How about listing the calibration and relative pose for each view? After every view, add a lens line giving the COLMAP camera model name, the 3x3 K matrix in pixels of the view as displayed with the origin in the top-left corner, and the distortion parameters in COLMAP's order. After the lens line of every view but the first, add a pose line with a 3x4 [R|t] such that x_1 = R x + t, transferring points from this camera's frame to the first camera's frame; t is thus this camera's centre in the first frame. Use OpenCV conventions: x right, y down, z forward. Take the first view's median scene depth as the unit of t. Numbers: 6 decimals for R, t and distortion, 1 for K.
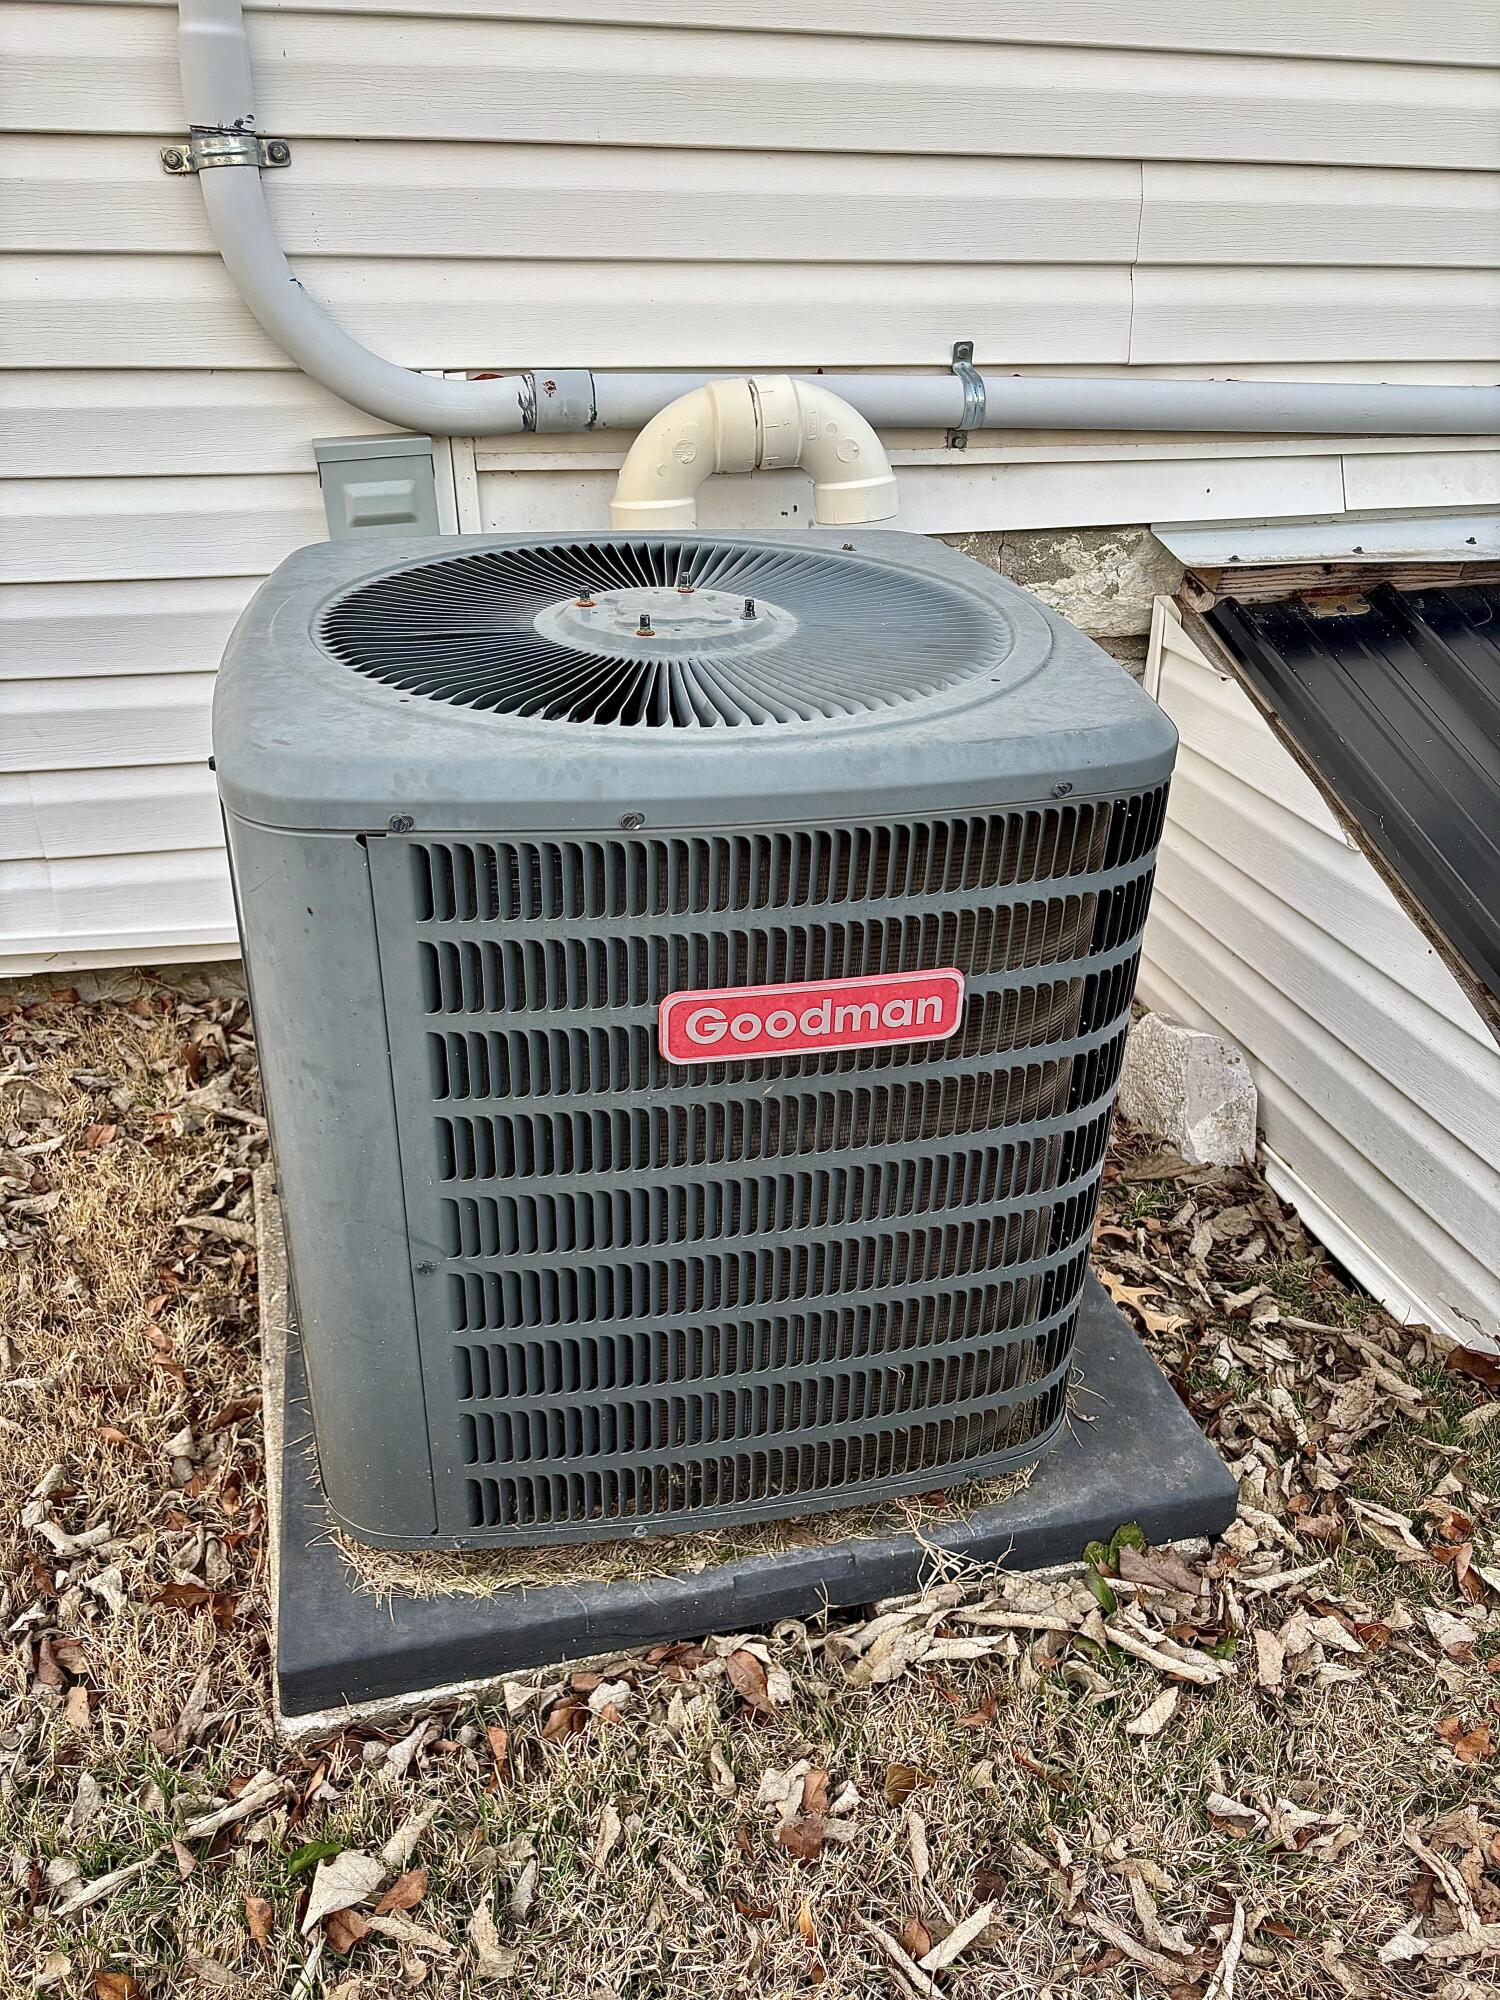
lens RADIAL K [[1507.9, 0, 747.2], [0, 1507.9, 997.1], [0, 0, 1]] dist [0.015512, 0.000713]
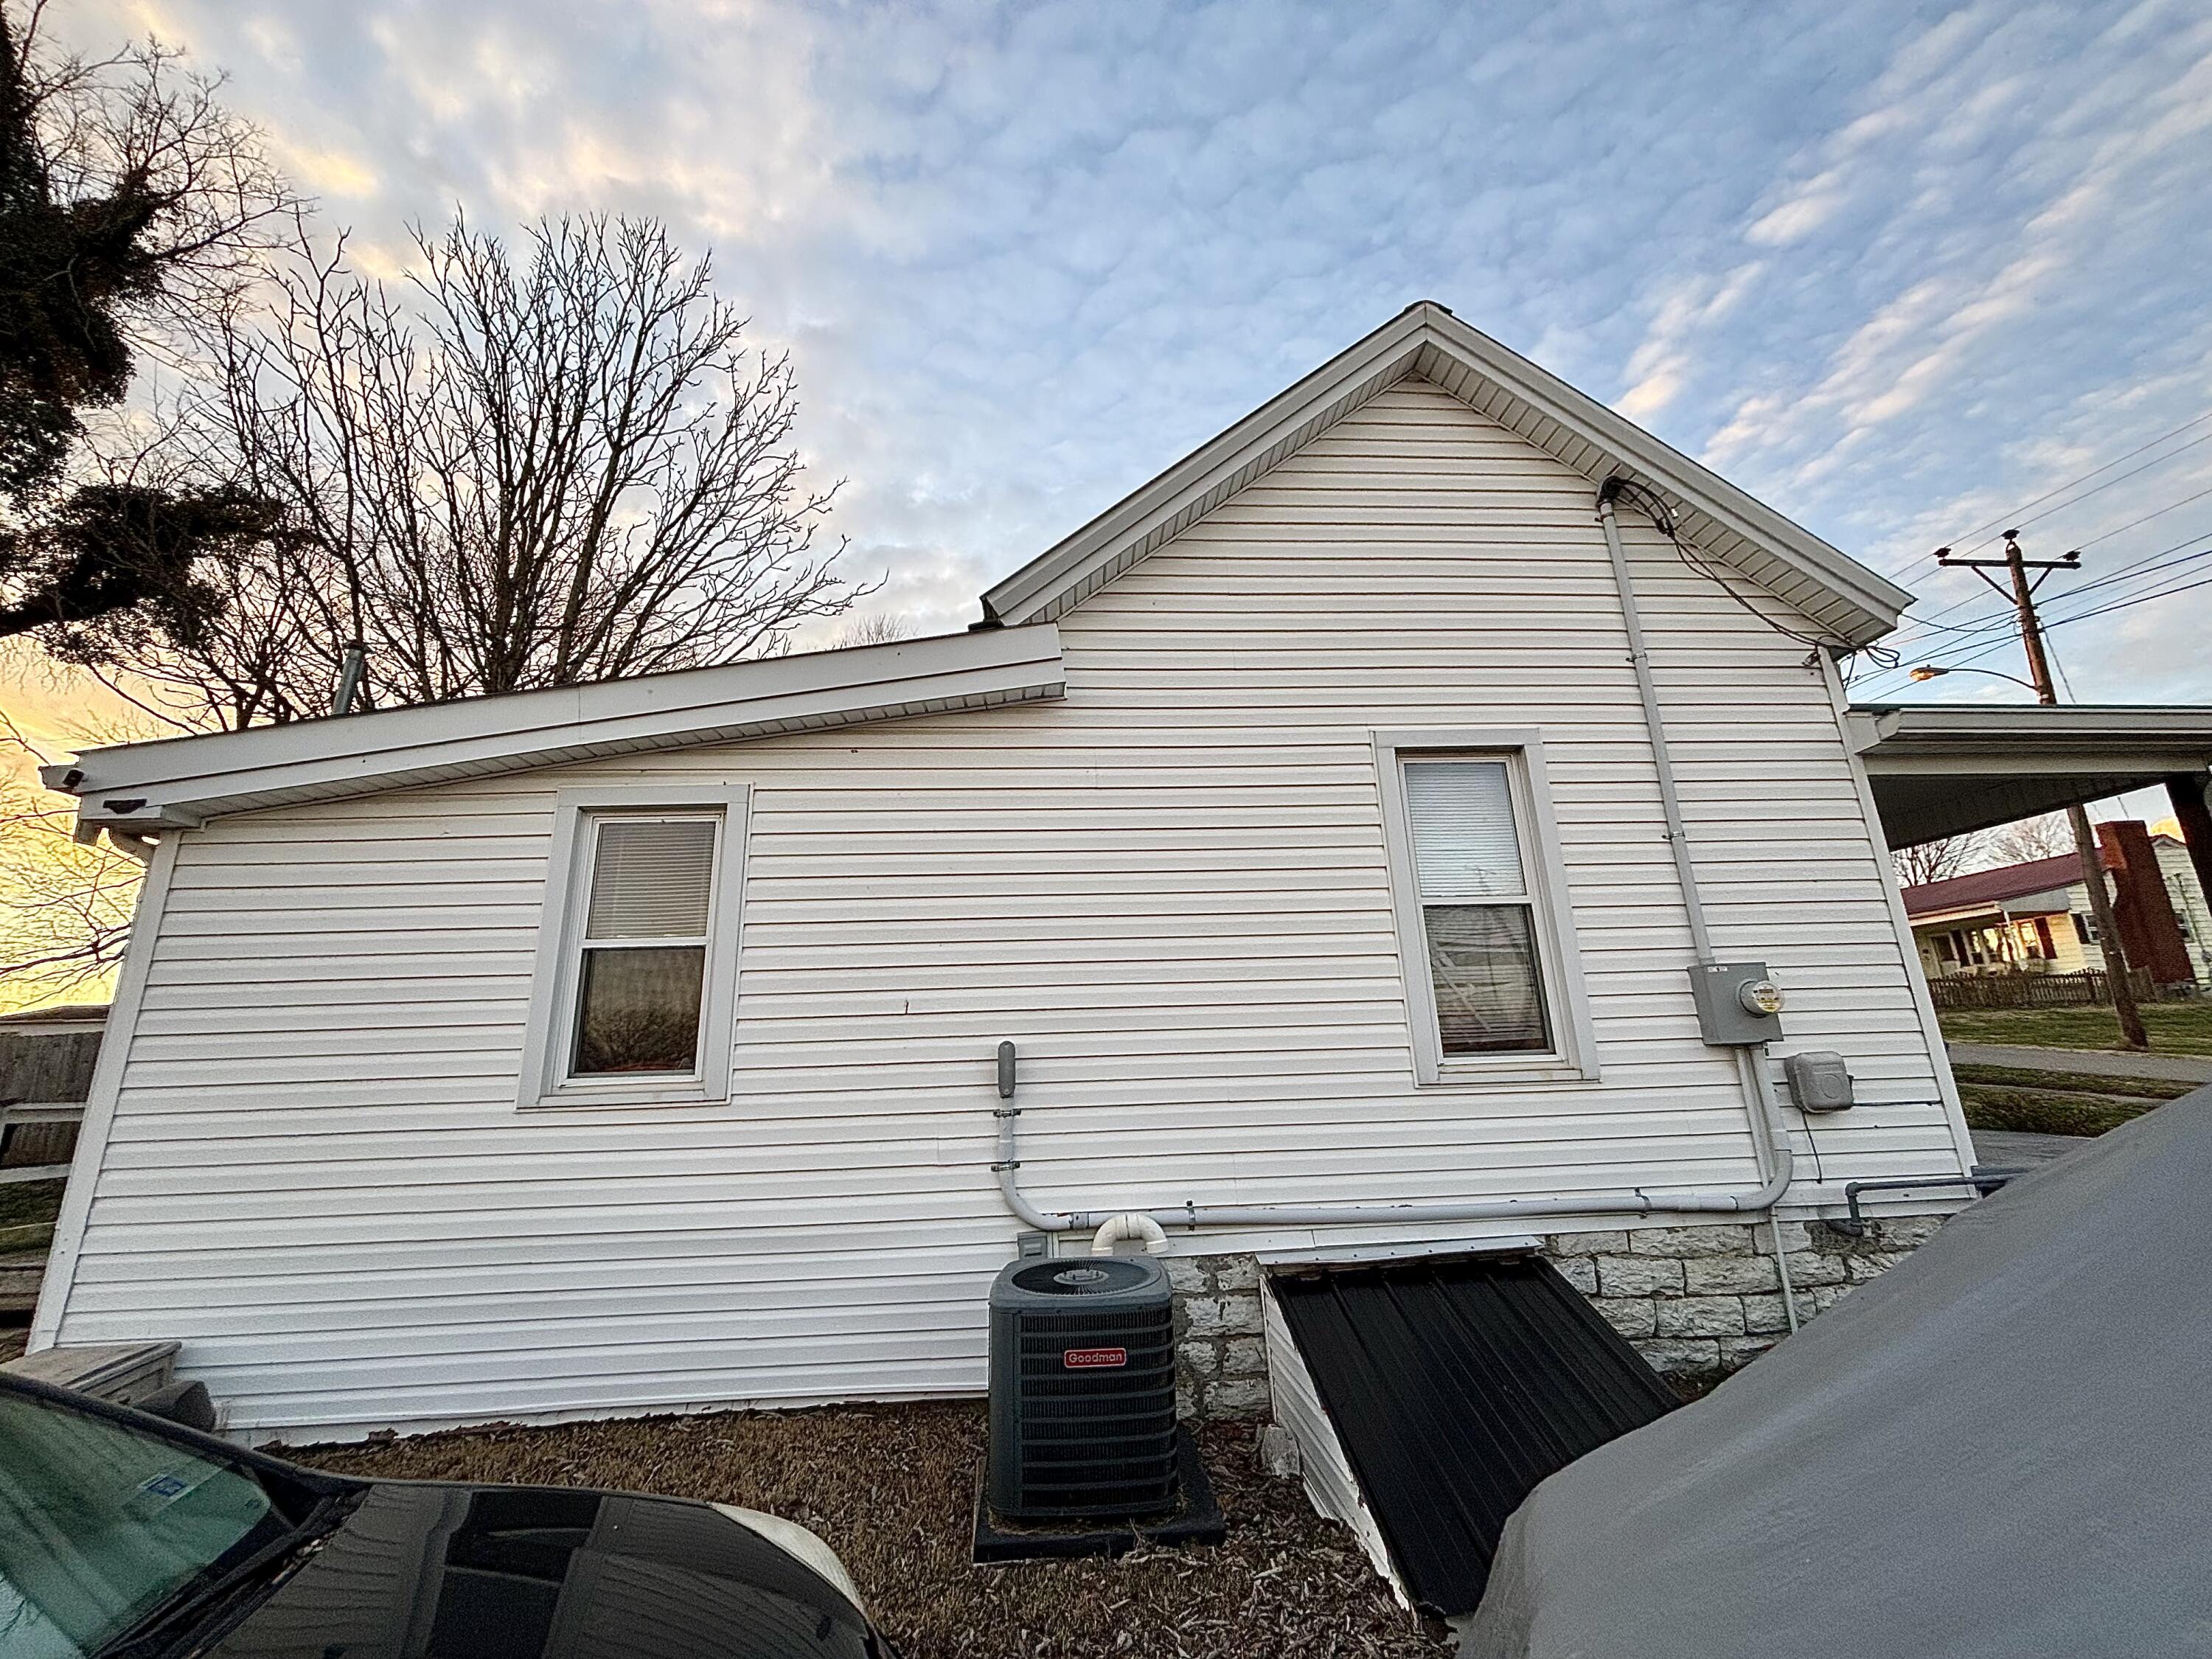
lens RADIAL K [[896.8, 0, 1114.2], [0, 896.8, 823.2], [0, 0, 1]] dist [0.002893, 0.000847]
pose [[0.983758, -0.093554, -0.153192, 0.390022], [-0.035899, 0.733655, -0.678573, 0.394285], [0.175873, 0.673051, 0.718381, -1.258631]]
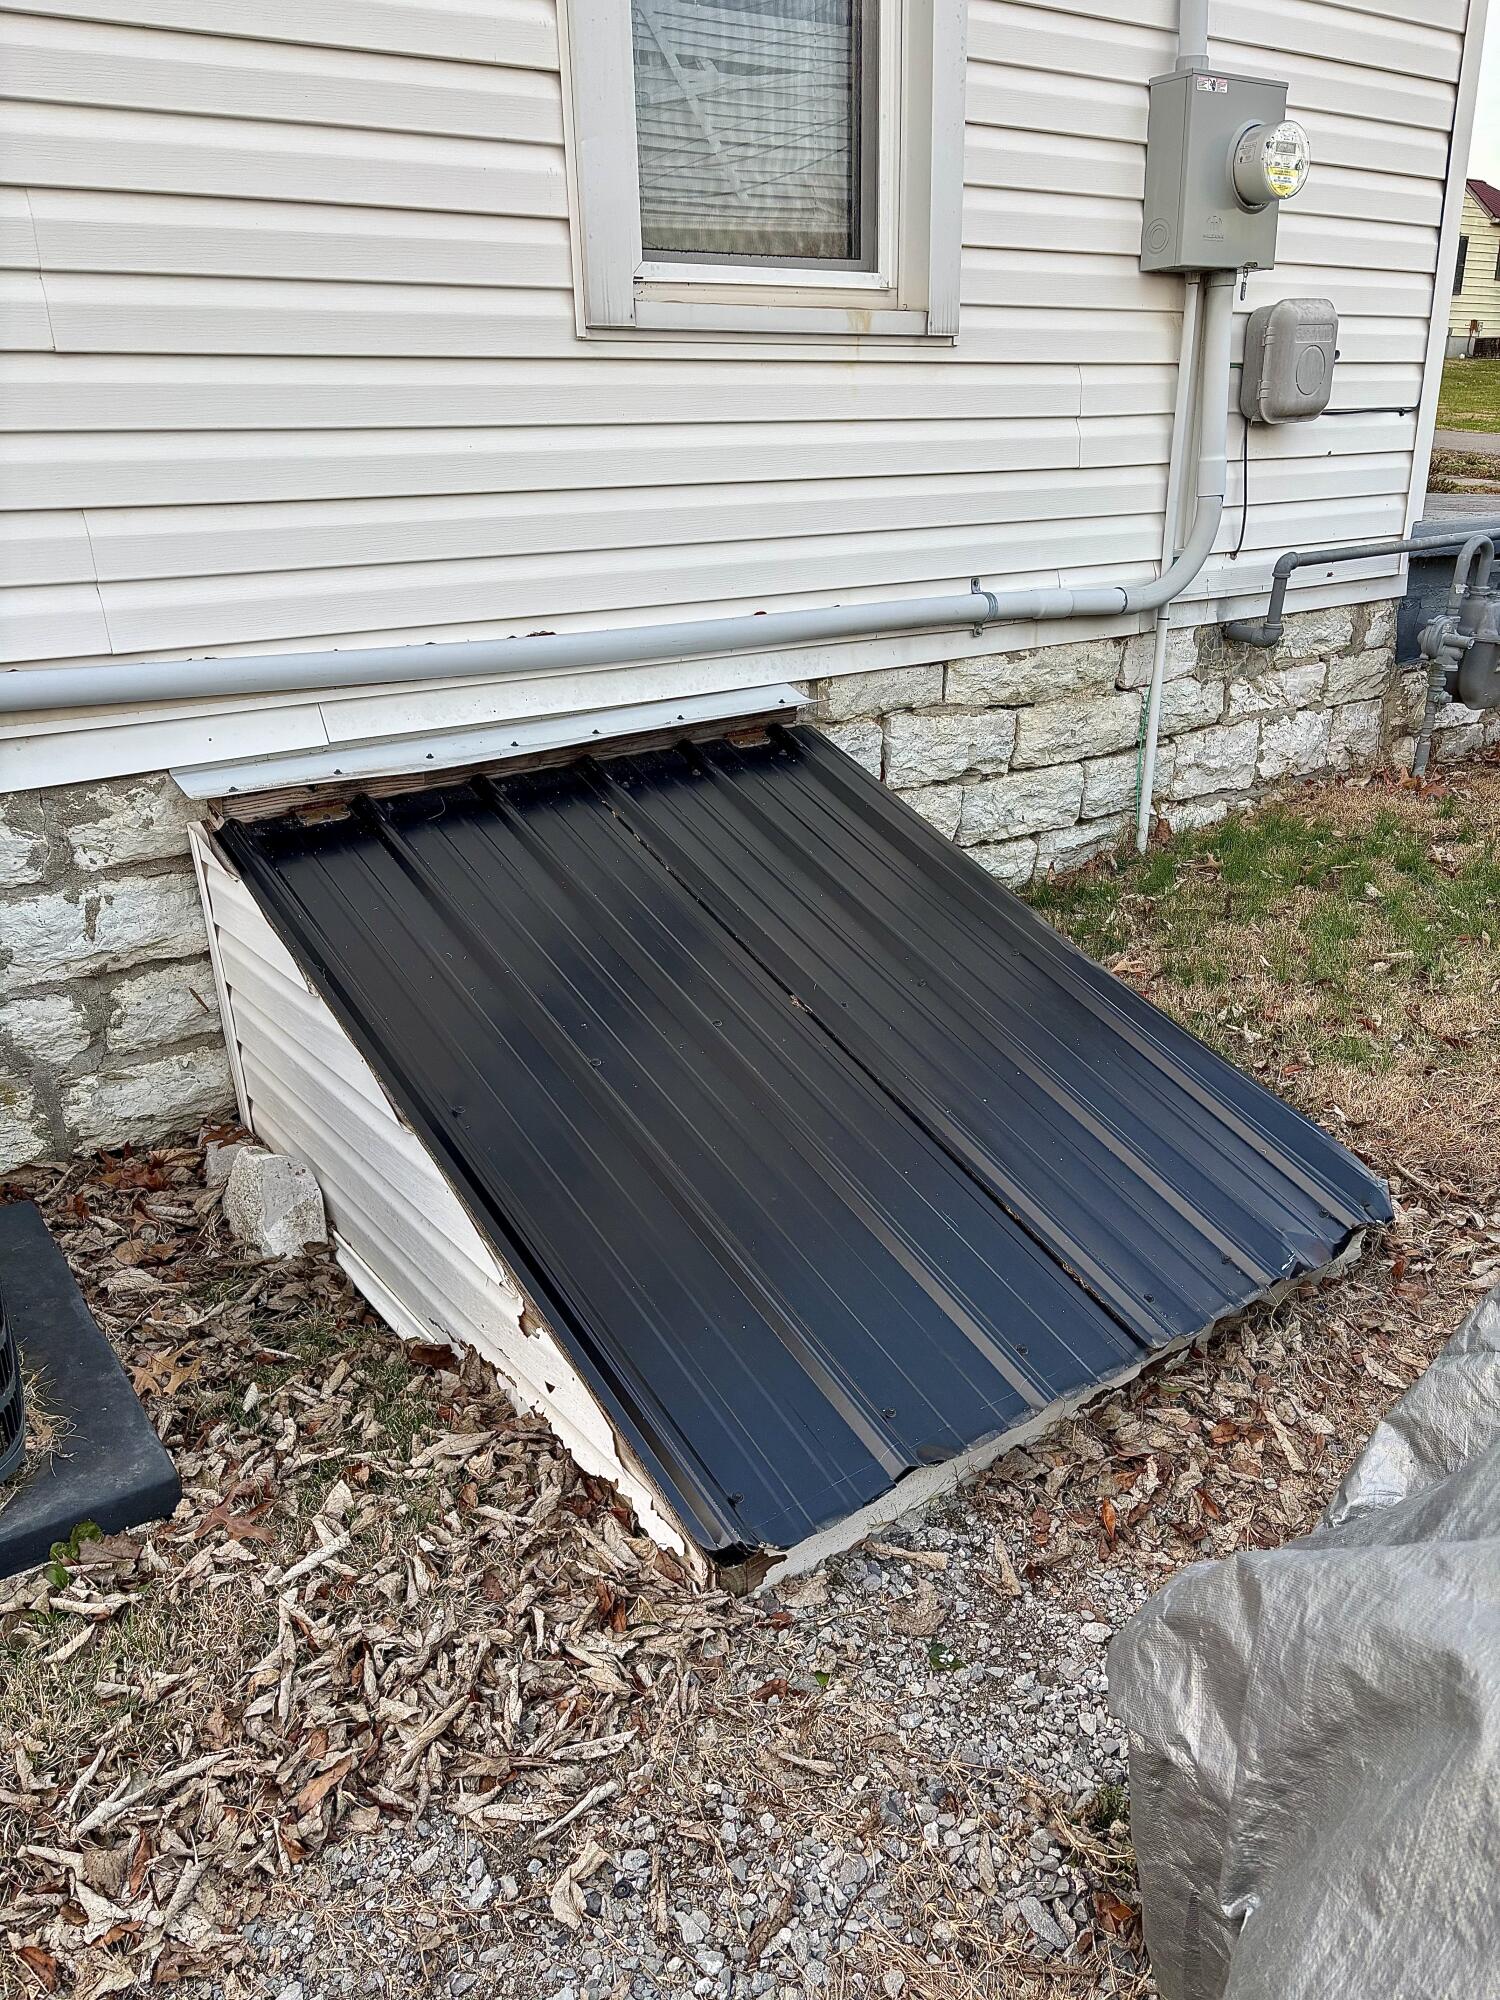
lens RADIAL K [[1490.3, 0, 708.1], [0, 1490.3, 1005.8], [0, 0, 1]] dist [0.025242, -0.007386]
pose [[0.937169, -0.158847, 0.310615, 0.295088], [0.195355, 0.976596, -0.089986, 0.091120], [-0.289051, 0.145012, 0.946267, -0.321052]]
